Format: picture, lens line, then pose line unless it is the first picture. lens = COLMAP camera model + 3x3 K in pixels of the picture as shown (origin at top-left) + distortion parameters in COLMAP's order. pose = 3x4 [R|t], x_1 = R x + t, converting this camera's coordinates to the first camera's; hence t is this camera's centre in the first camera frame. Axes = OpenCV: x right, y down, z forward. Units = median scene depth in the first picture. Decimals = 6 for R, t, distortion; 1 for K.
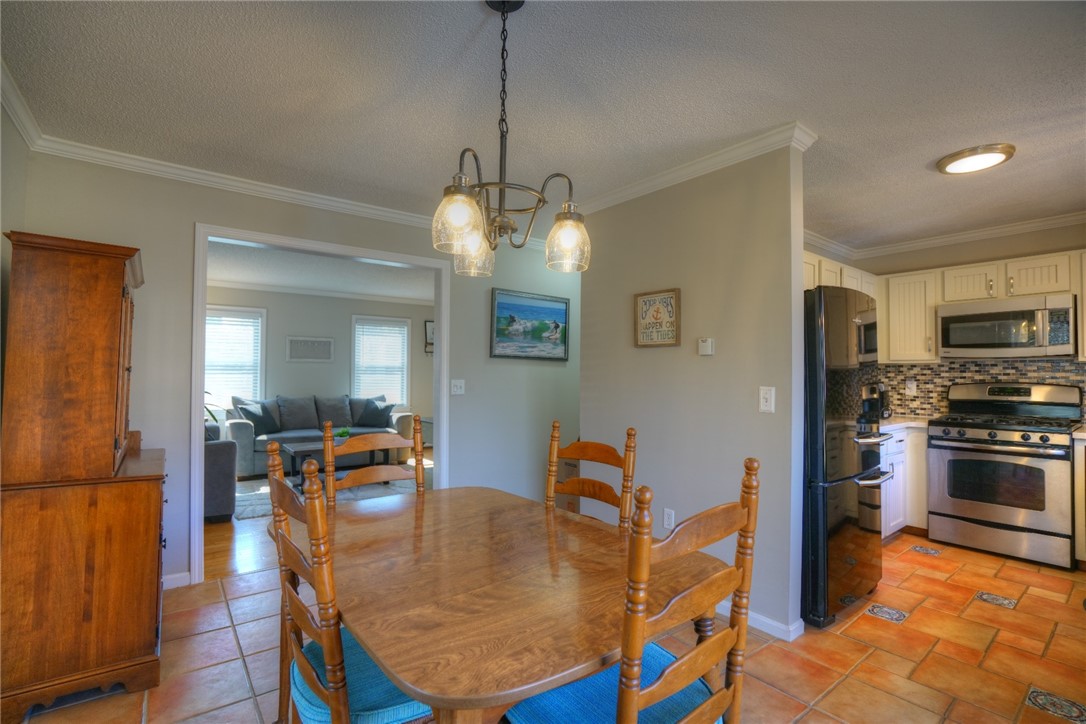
lens RADIAL K [[492.3, 0, 532.9], [0, 492.3, 363.0], [0, 0, 1]] dist [-0.038872, 0.009959]
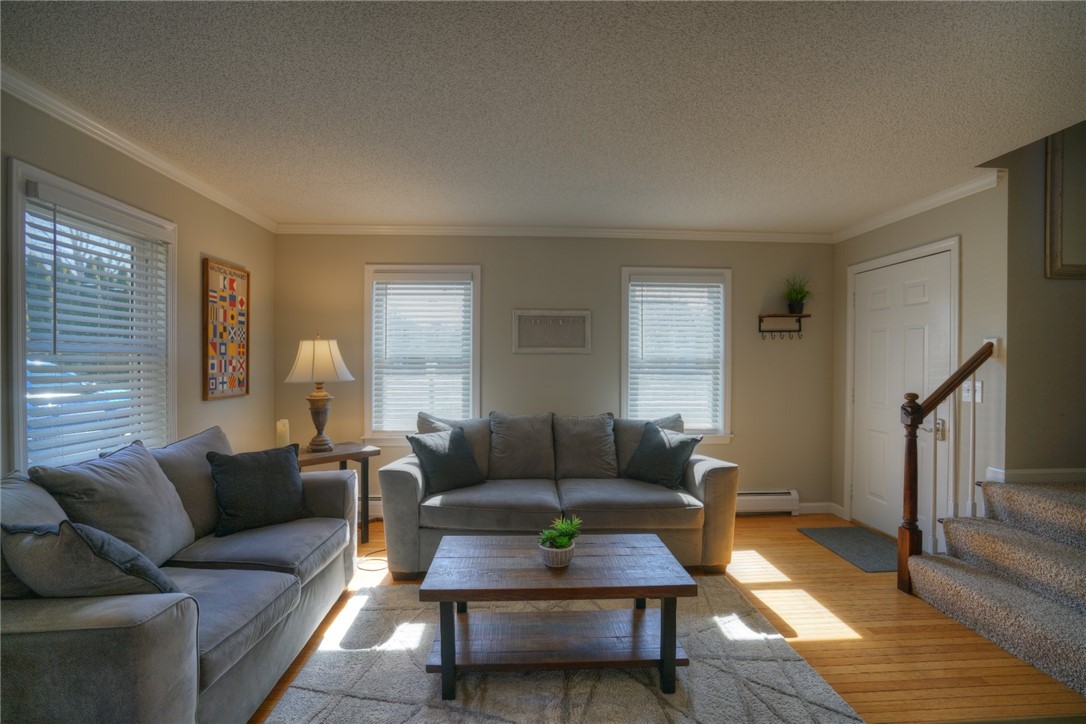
lens RADIAL K [[492.3, 0, 540.2], [0, 492.3, 367.6], [0, 0, 1]] dist [-0.038872, 0.009959]
pose [[0.825755, 0.004508, -0.564011, -1.157392], [0.011598, 0.999621, 0.024970, 0.004837], [0.563910, -0.027160, 0.825389, 4.273864]]
